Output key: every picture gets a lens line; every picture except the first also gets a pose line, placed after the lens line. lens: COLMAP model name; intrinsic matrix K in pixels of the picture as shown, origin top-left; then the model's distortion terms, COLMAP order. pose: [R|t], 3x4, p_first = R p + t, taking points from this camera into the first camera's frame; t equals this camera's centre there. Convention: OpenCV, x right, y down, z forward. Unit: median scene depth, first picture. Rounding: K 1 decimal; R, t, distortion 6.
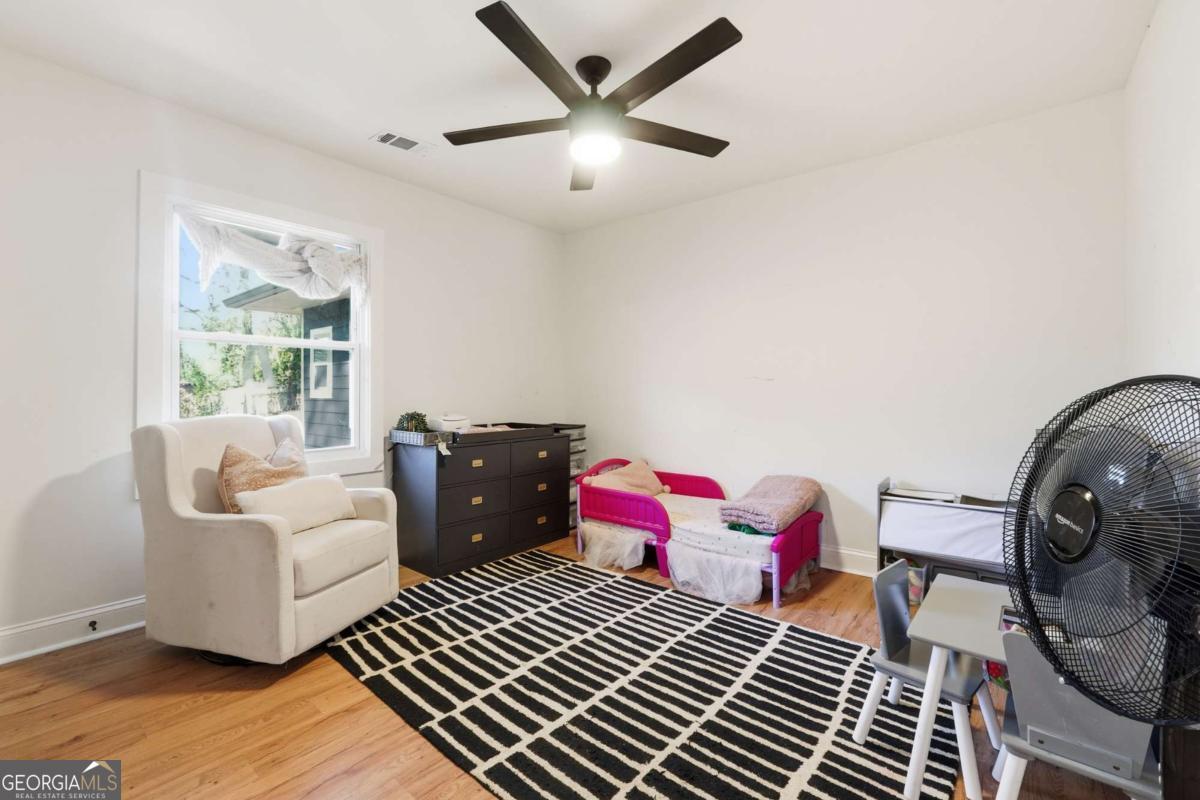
lens RADIAL K [[508.9, 0, 593.2], [0, 508.9, 394.2], [0, 0, 1]] dist [-0.012068, 0.001304]
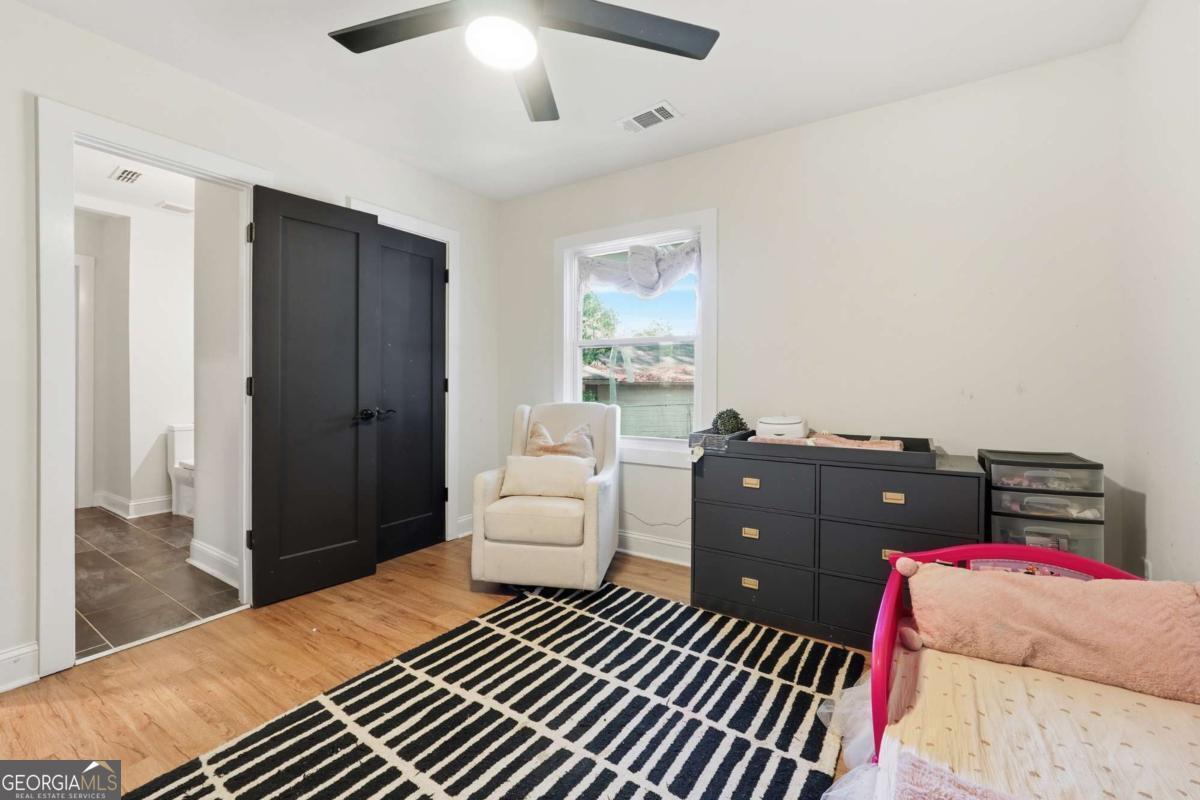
lens RADIAL K [[508.9, 0, 593.9], [0, 508.9, 390.0], [0, 0, 1]] dist [-0.012068, 0.001304]
pose [[0.115654, 0.014463, -0.993184, 0.640129], [-0.009296, 0.999866, 0.013478, -0.007820], [0.993246, 0.007674, 0.115773, 0.928453]]
